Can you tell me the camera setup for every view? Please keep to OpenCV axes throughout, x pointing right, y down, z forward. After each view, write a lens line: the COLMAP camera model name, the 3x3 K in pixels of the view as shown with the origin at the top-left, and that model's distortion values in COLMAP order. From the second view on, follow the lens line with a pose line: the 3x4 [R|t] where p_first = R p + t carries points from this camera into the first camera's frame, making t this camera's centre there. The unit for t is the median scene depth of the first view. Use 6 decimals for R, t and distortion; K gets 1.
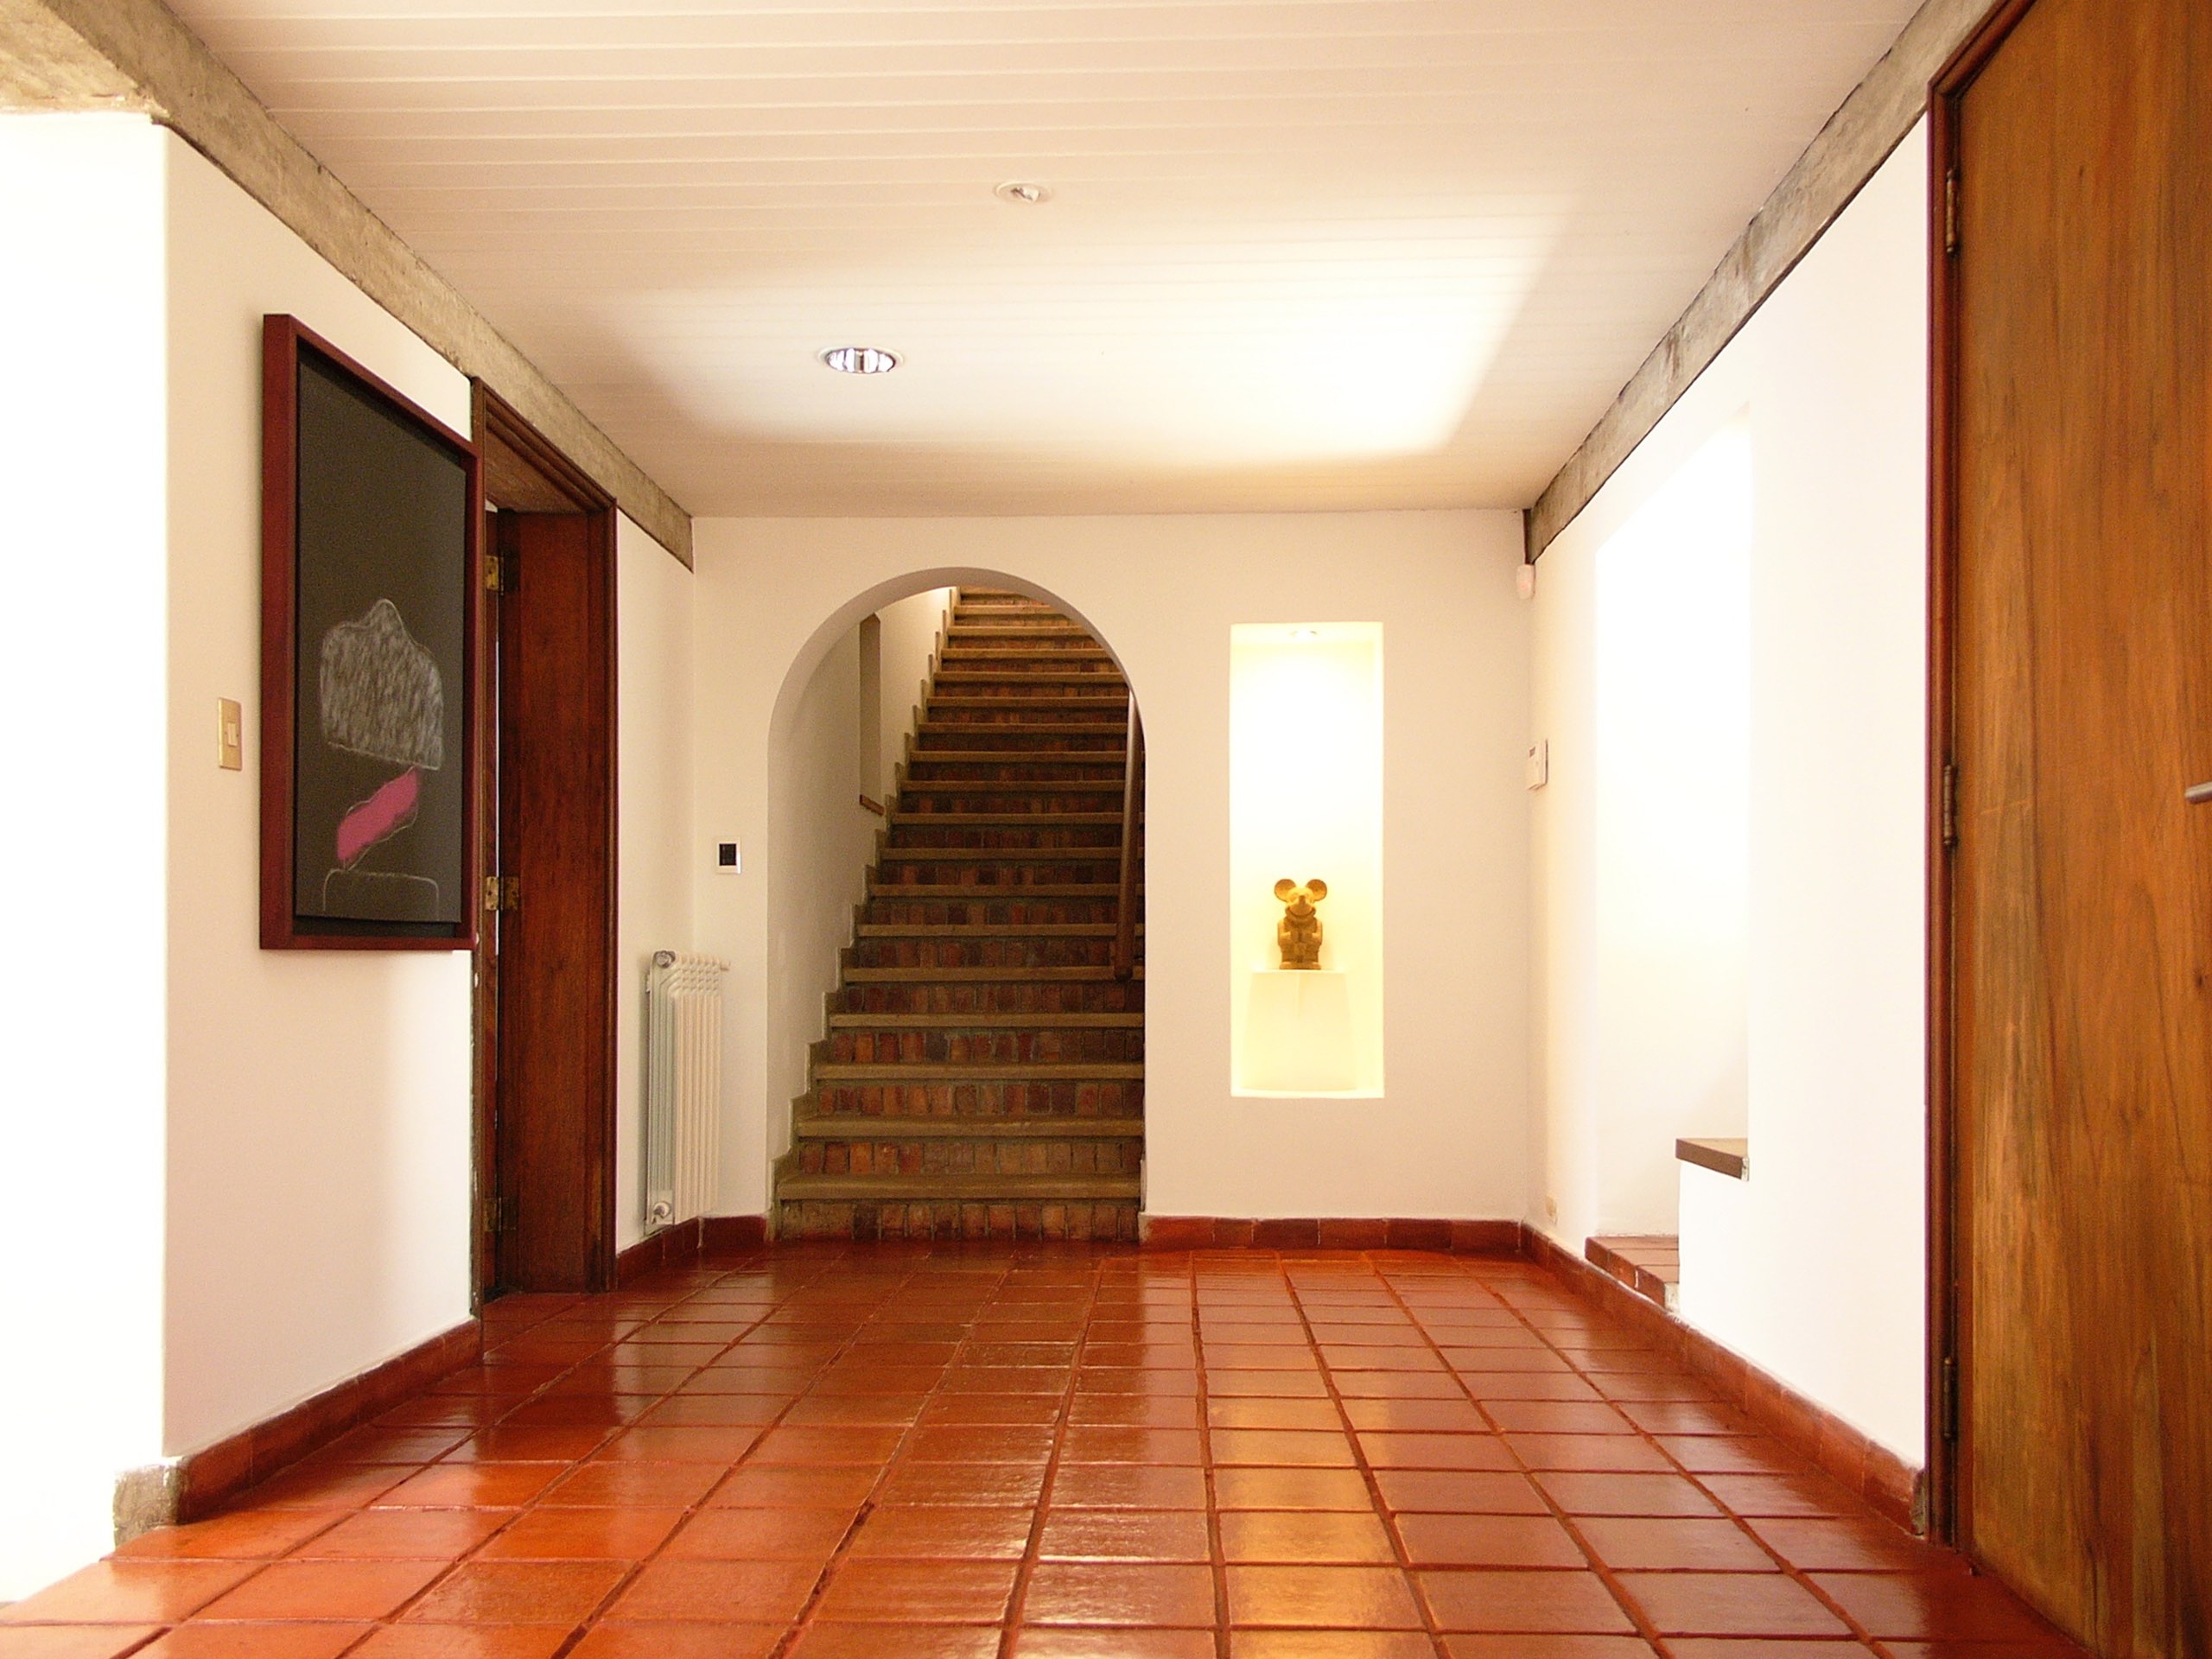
lens RADIAL K [[1882.6, 0, 1106.1], [0, 1882.6, 833.7], [0, 0, 1]] dist [0.030827, 0.001581]
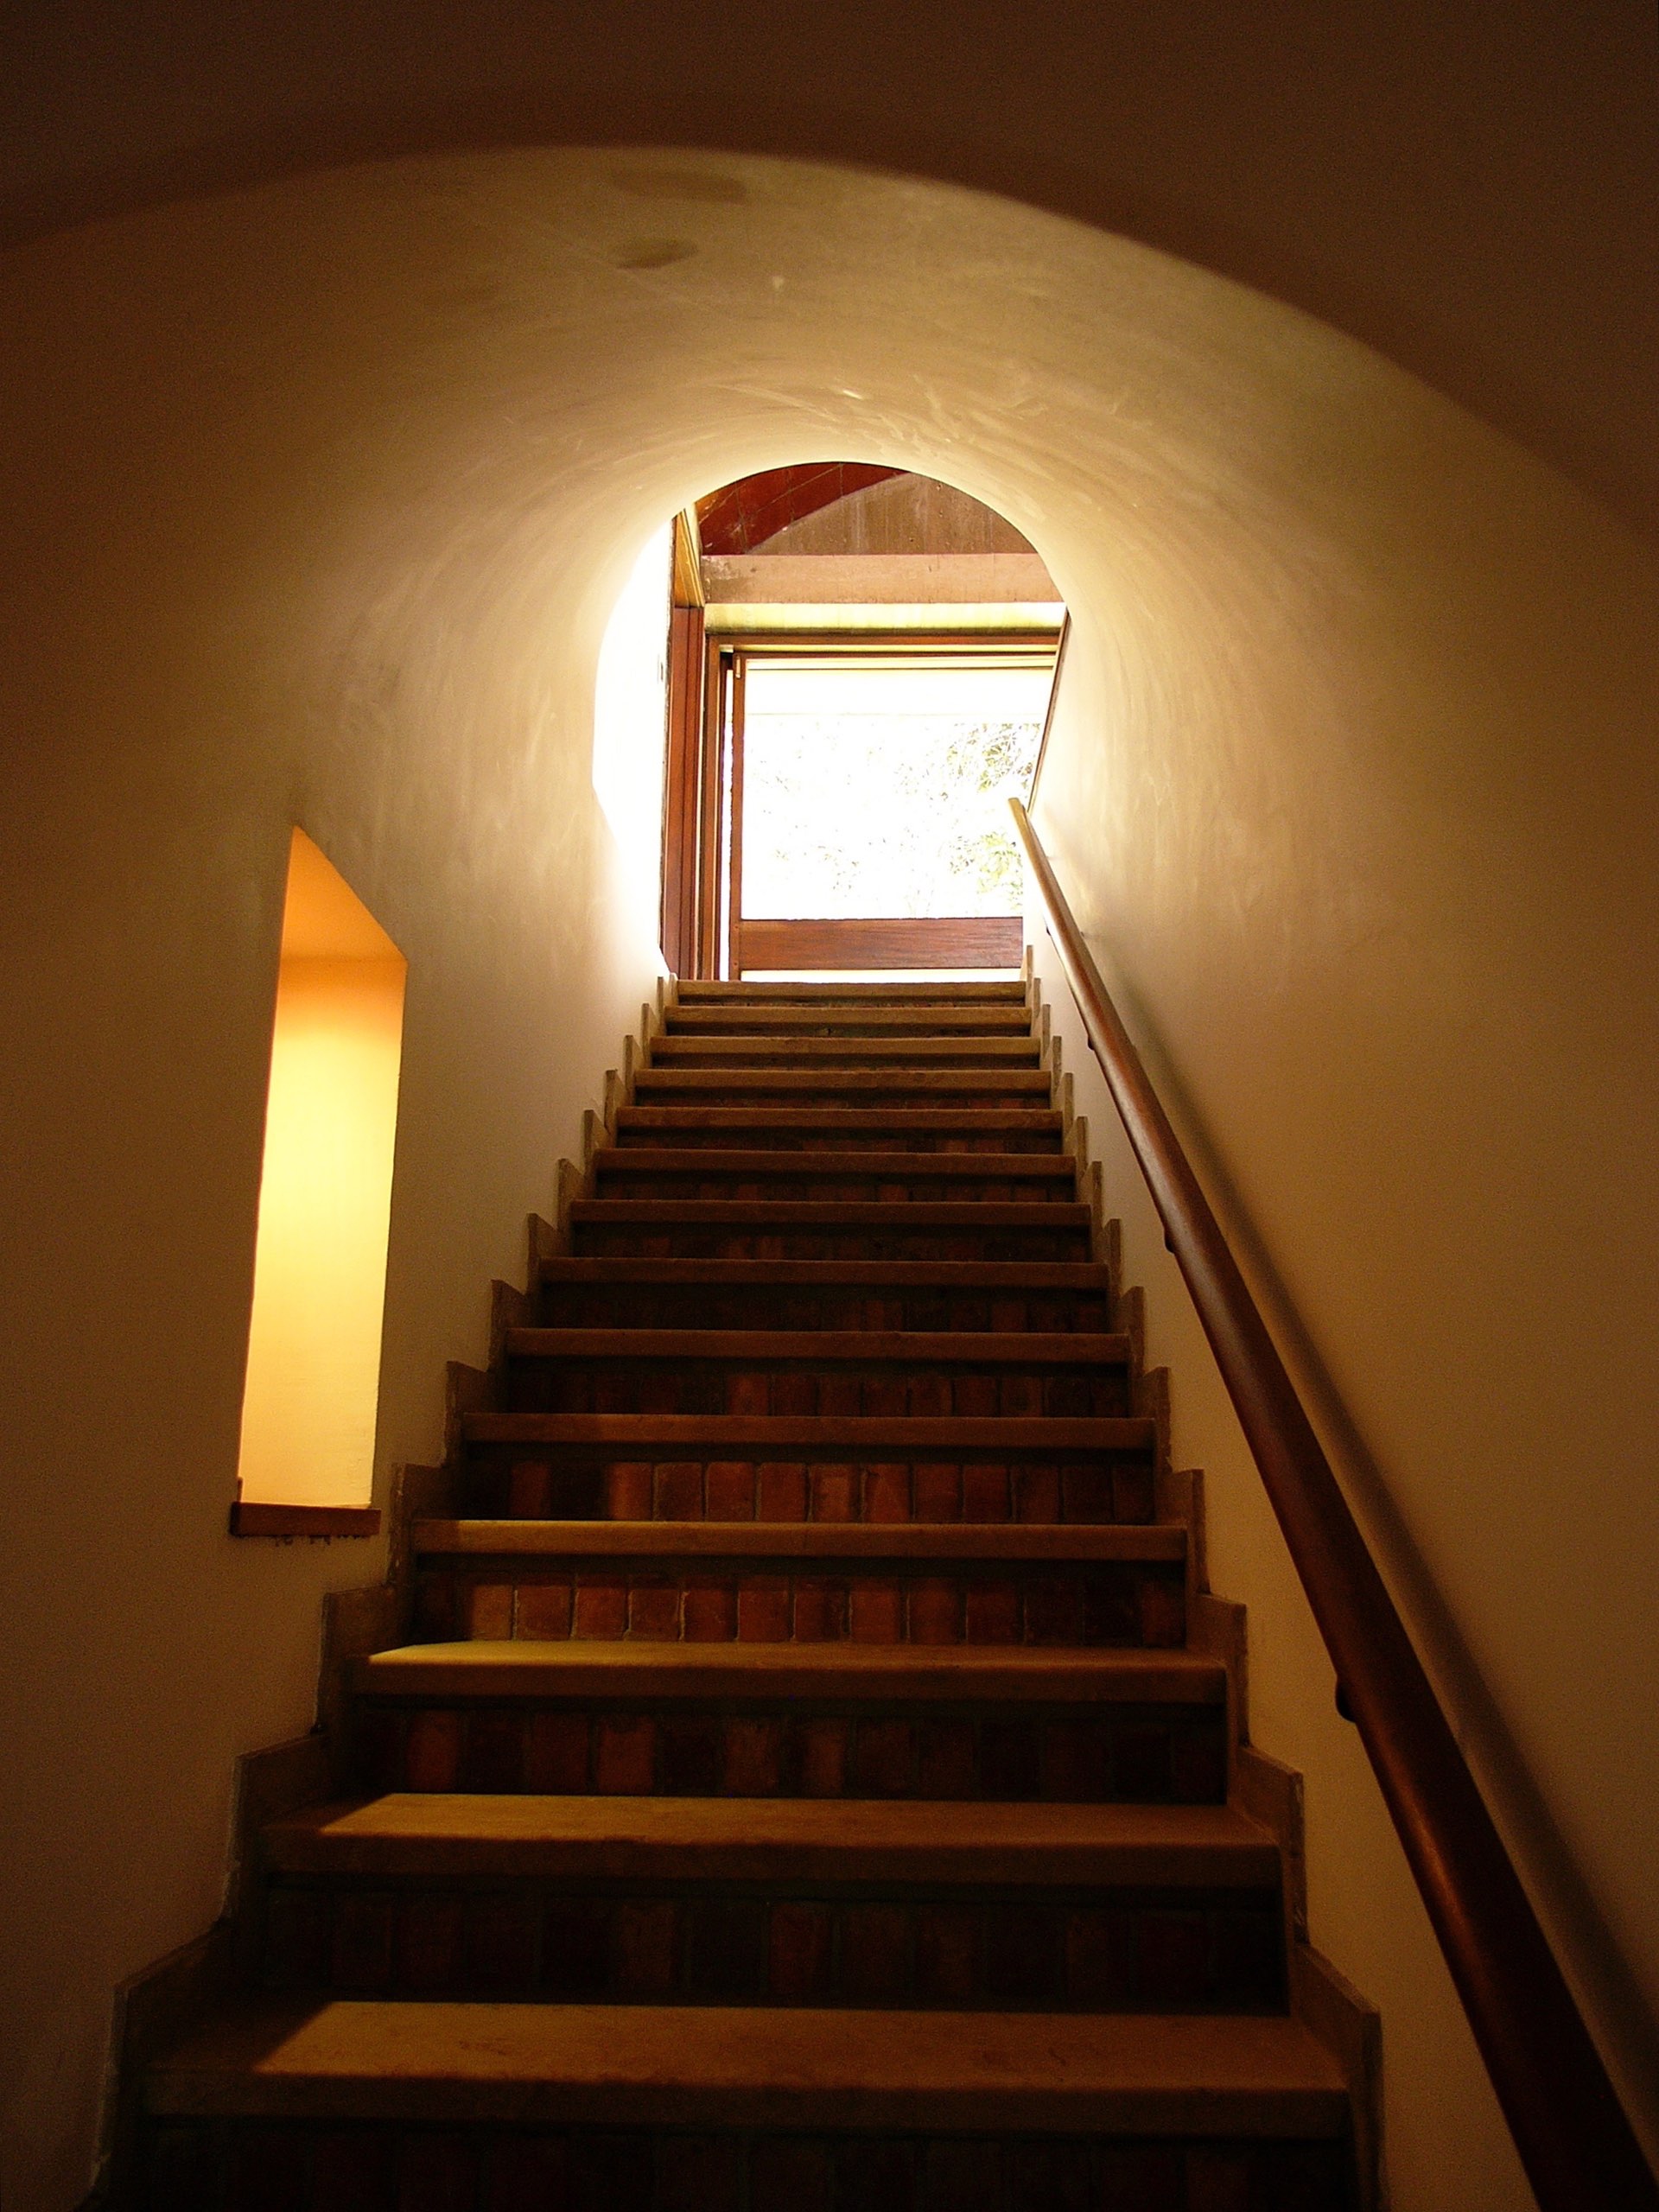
lens RADIAL K [[1882.6, 0, 832.2], [0, 1882.6, 1101.8], [0, 0, 1]] dist [0.030827, 0.001581]
pose [[0.999959, 0.006262, -0.006479, -0.031479], [-0.007143, 0.989198, -0.146414, -0.030952], [0.005492, 0.146454, 0.989202, 0.557963]]
